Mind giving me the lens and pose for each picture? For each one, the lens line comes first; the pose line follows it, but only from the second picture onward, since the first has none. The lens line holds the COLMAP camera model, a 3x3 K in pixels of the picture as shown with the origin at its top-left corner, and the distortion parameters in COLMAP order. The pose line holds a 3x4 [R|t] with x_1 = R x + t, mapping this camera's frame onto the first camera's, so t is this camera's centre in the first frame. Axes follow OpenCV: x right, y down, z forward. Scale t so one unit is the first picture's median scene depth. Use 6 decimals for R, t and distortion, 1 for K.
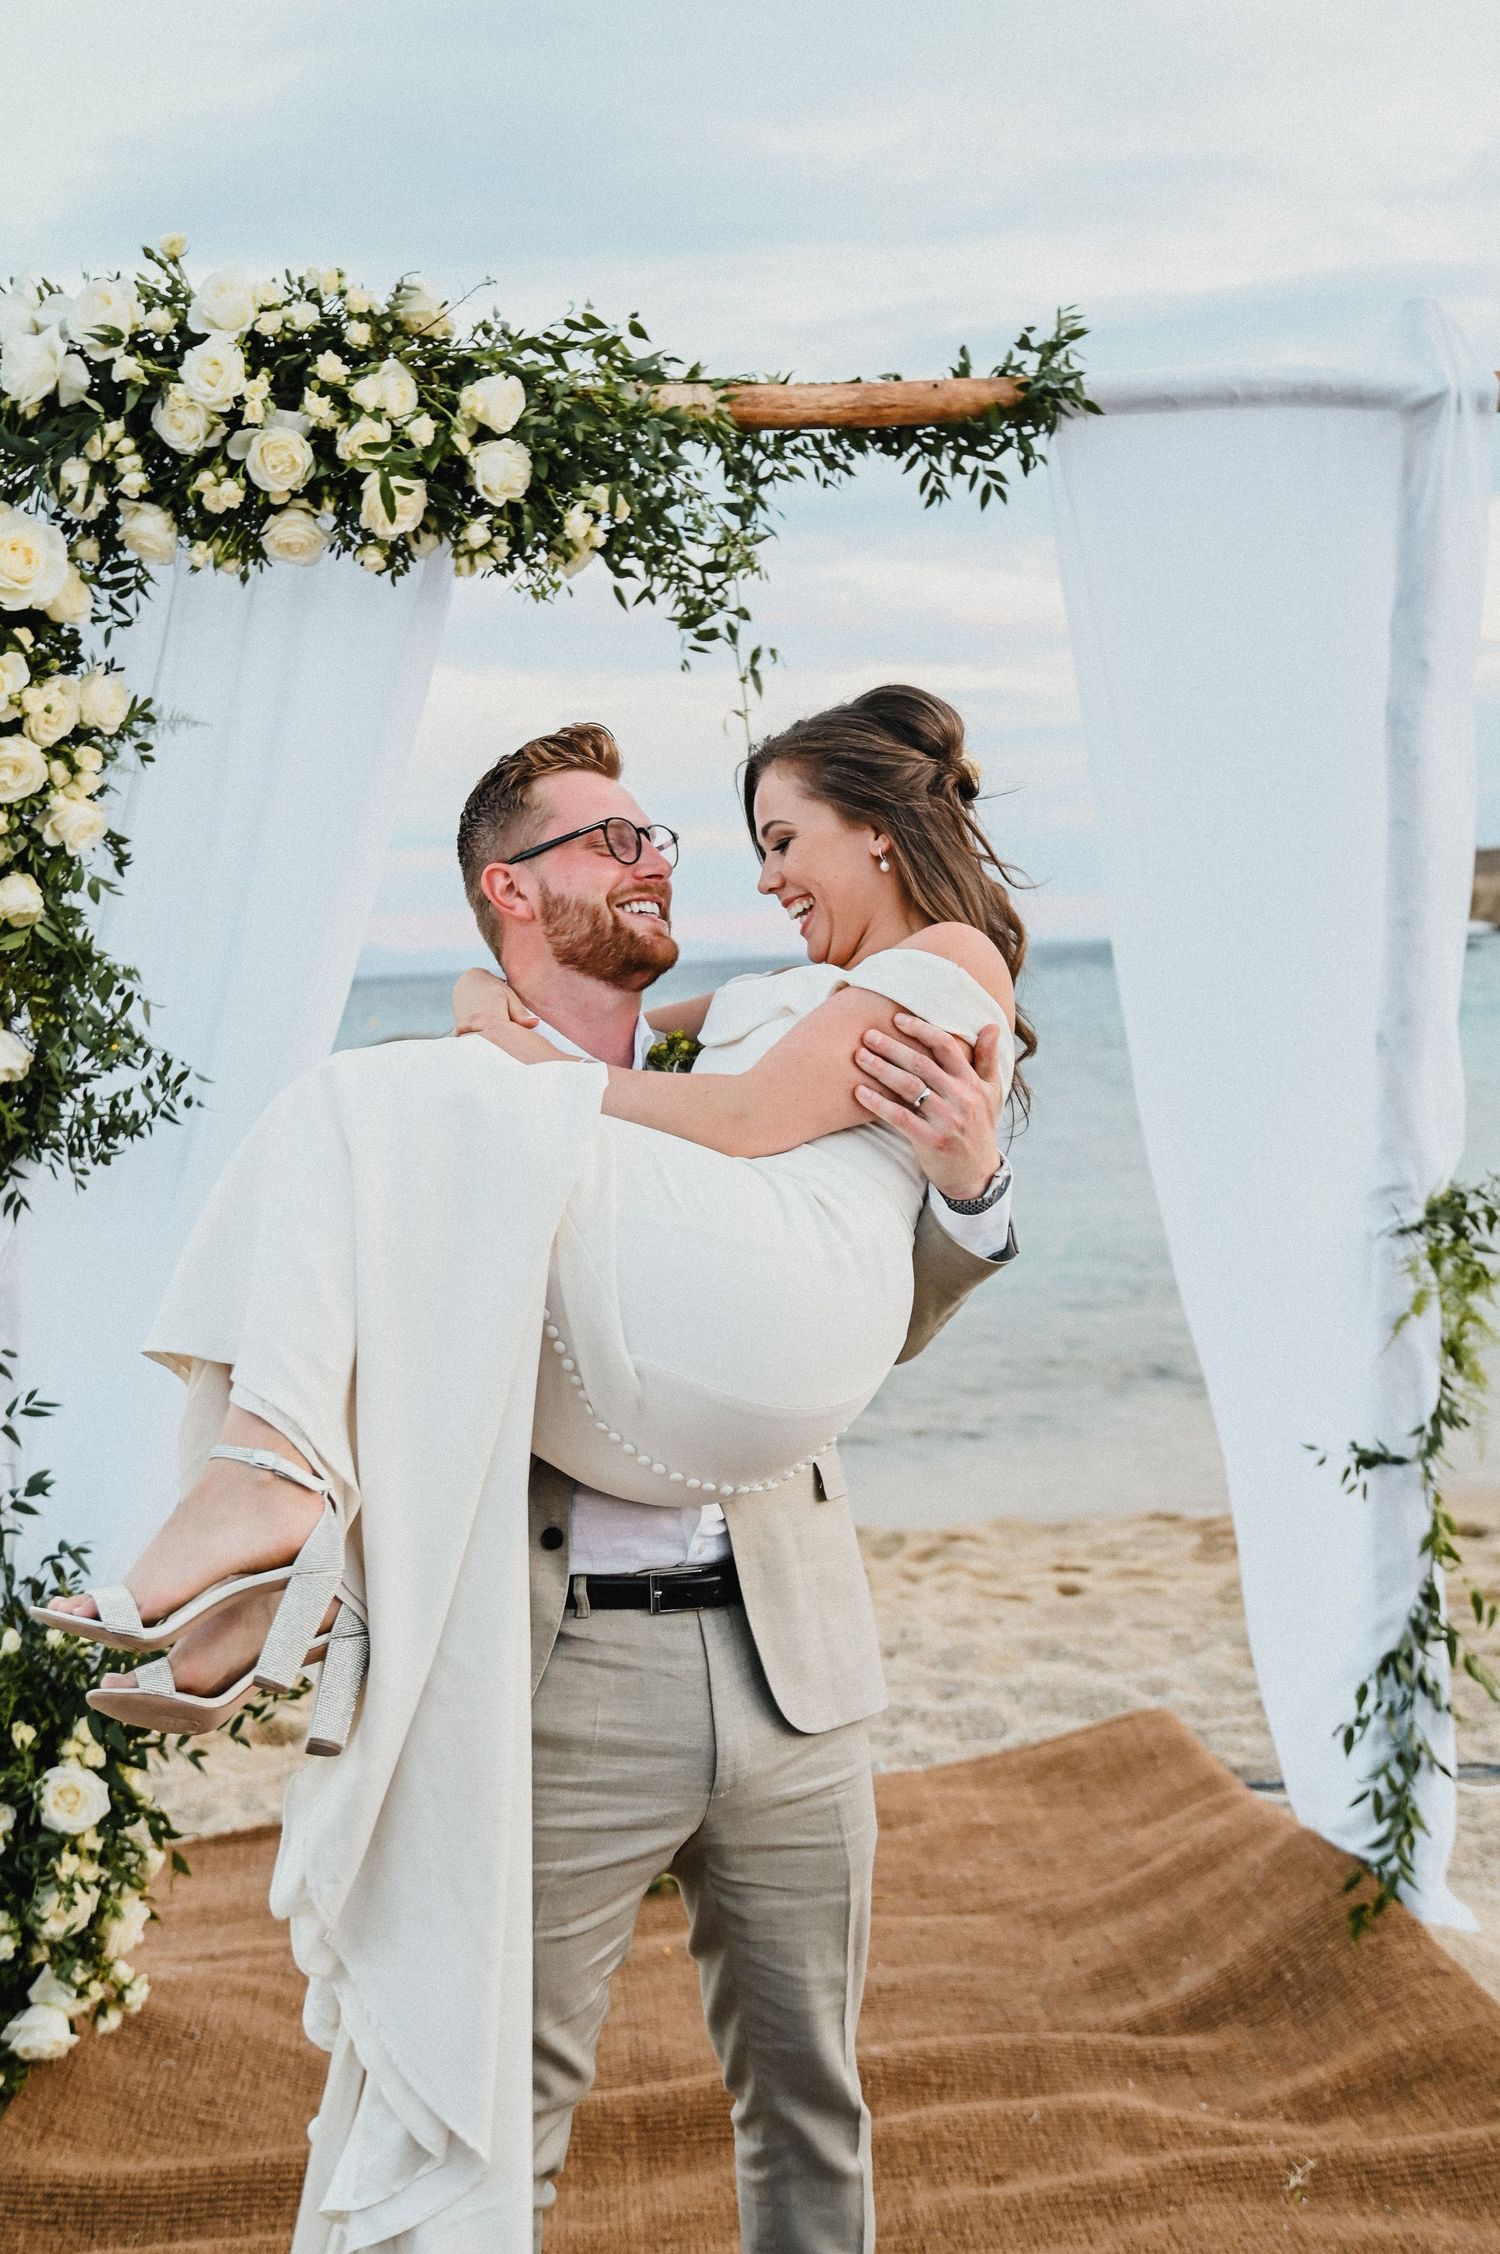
lens RADIAL K [[2423.8, 0, 734.7], [0, 2423.8, 1121.0], [0, 0, 1]] dist [-0.001914, 0.035090]
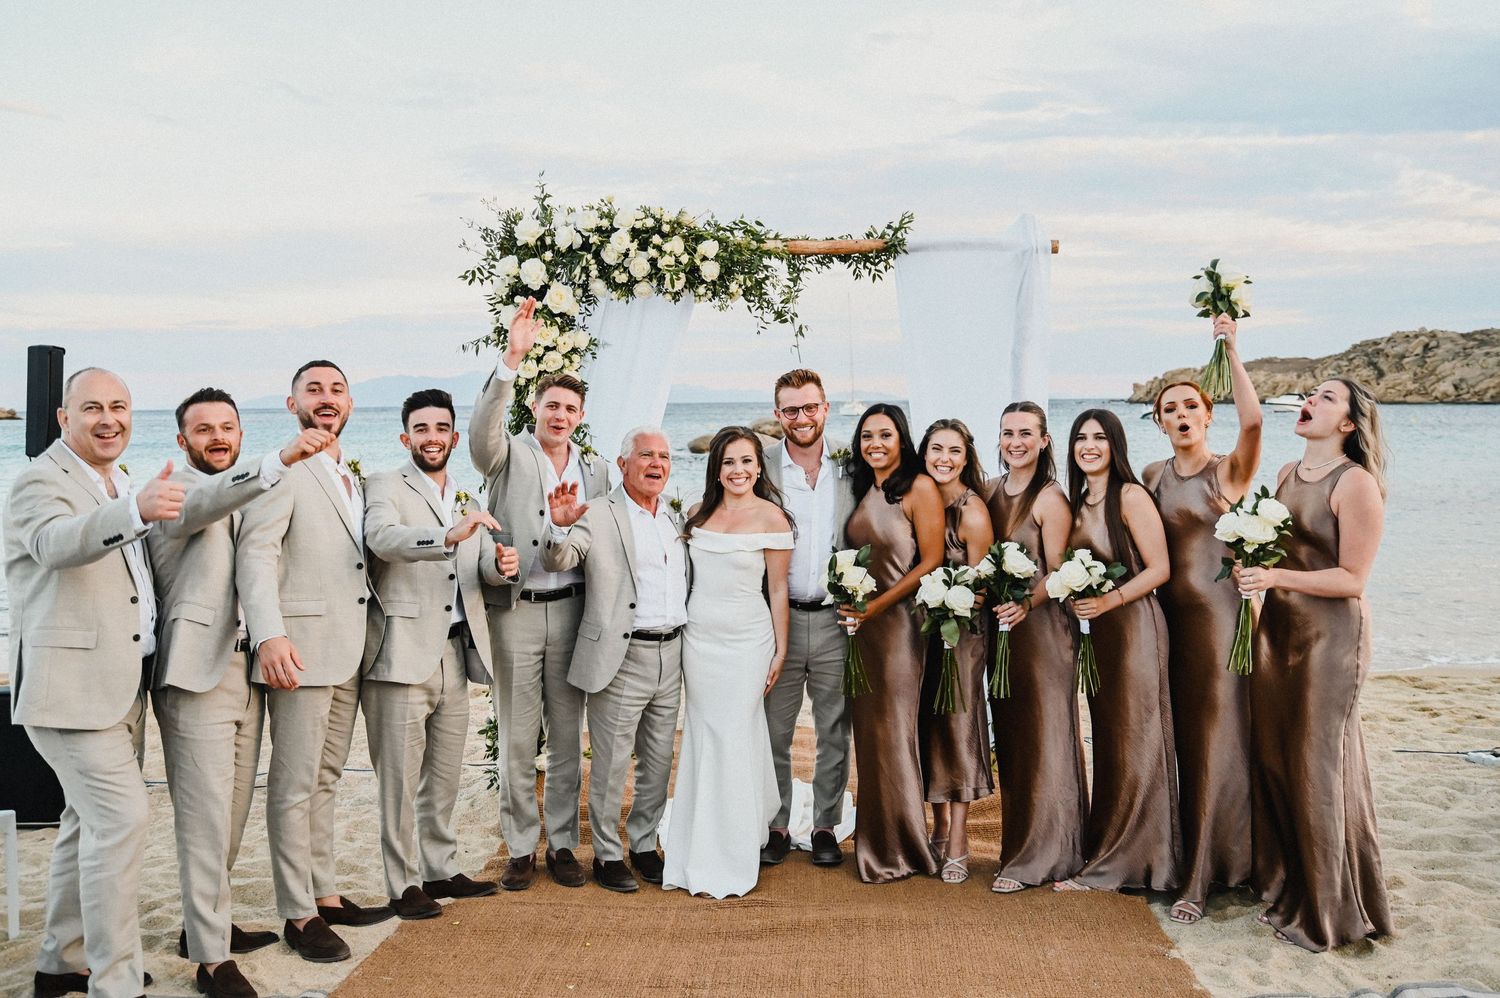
lens RADIAL K [[1284.3, 0, 747.2], [0, 1284.3, 498.8], [0, 0, 1]] dist [-0.049876, 0.063406]
pose [[0.992713, 0.047139, -0.110897, 0.143967], [-0.045510, 0.998816, 0.017177, -0.006058], [0.111575, -0.012005, 0.993683, -0.618644]]
